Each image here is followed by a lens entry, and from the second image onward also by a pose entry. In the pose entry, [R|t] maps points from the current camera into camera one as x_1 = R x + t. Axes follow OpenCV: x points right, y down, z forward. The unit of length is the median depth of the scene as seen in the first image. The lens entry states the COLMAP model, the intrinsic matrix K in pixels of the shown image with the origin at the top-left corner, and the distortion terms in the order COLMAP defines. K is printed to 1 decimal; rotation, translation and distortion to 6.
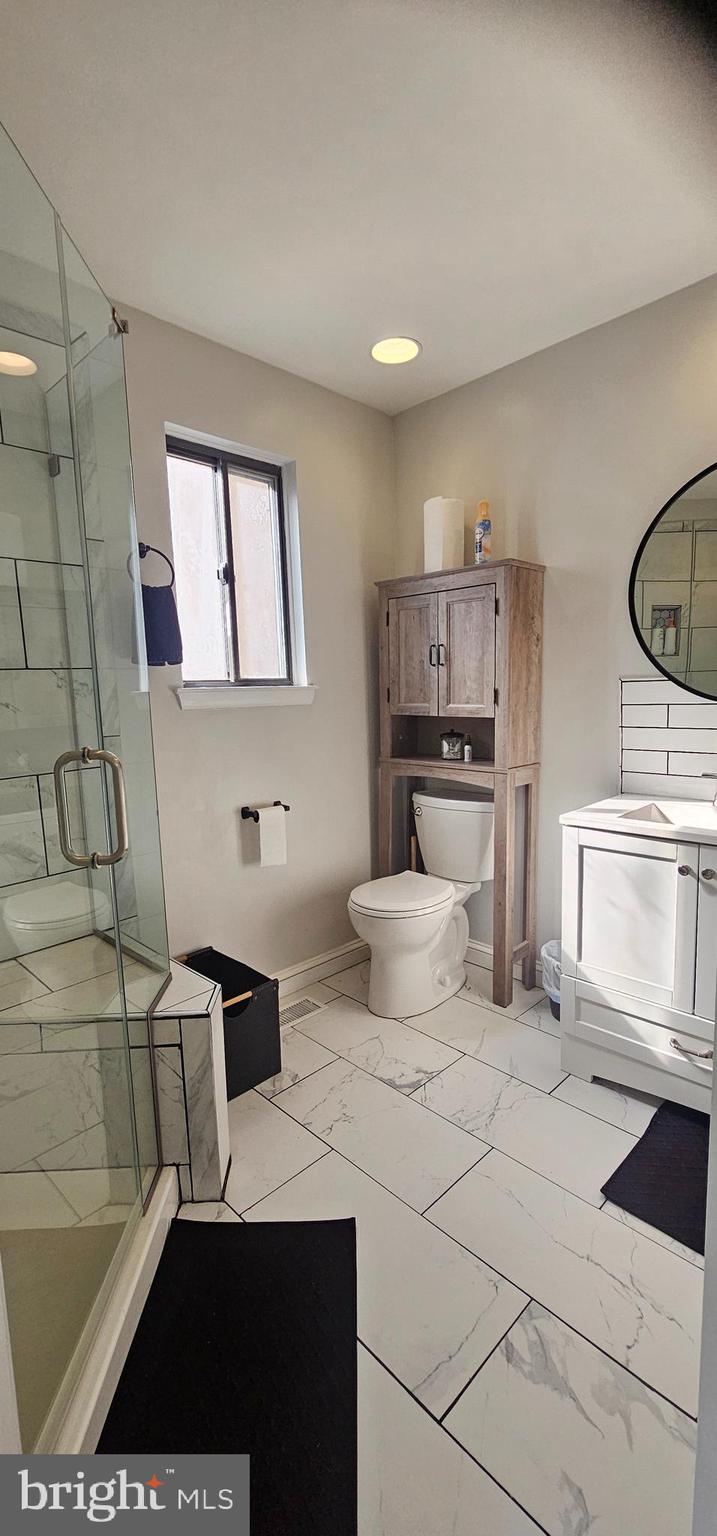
lens RADIAL K [[626.7, 0, 358.5], [0, 626.7, 768.0], [0, 0, 1]] dist [0.000055, -0.000004]
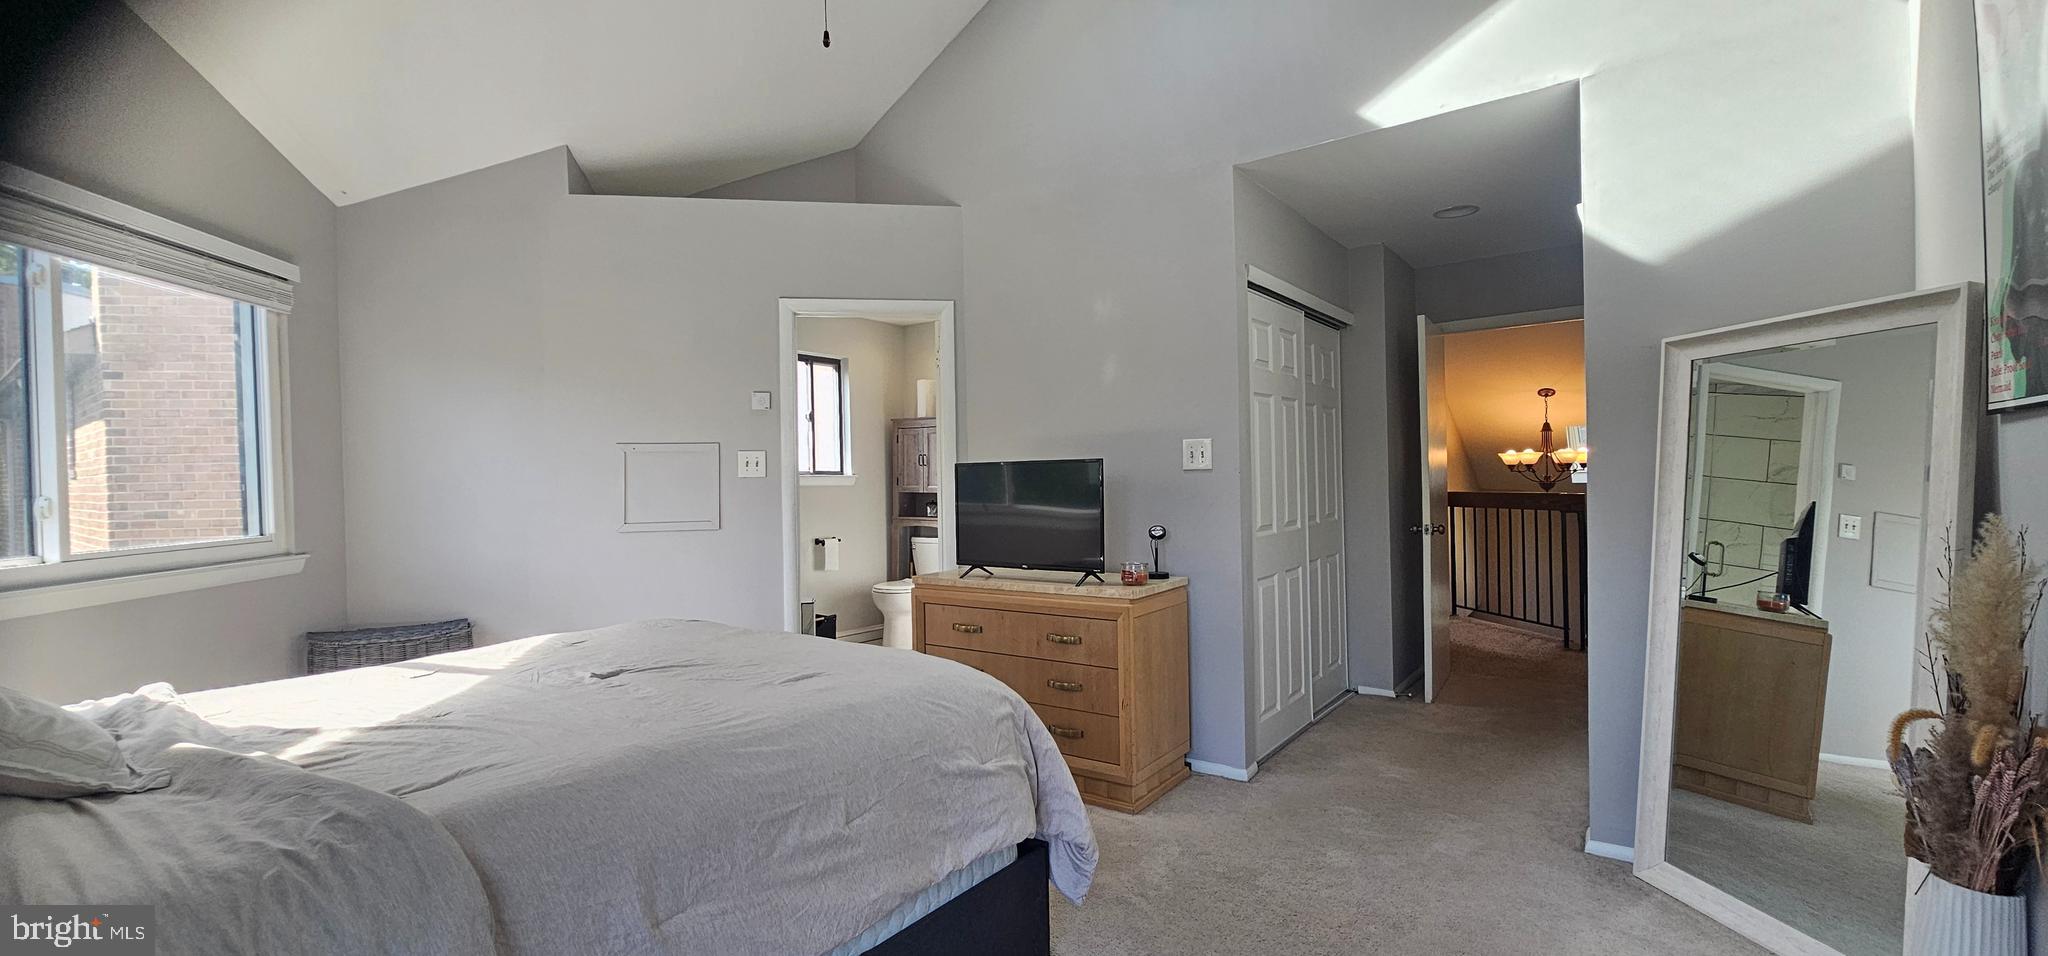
lens RADIAL K [[835.6, 0, 1024.0], [0, 835.6, 478.0], [0, 0, 1]] dist [0.000055, -0.000004]
pose [[0.990799, 0.014640, 0.134550, 0.088631], [0.002363, 0.992109, -0.125353, 0.184831], [-0.135323, 0.124518, 0.982946, -1.472719]]
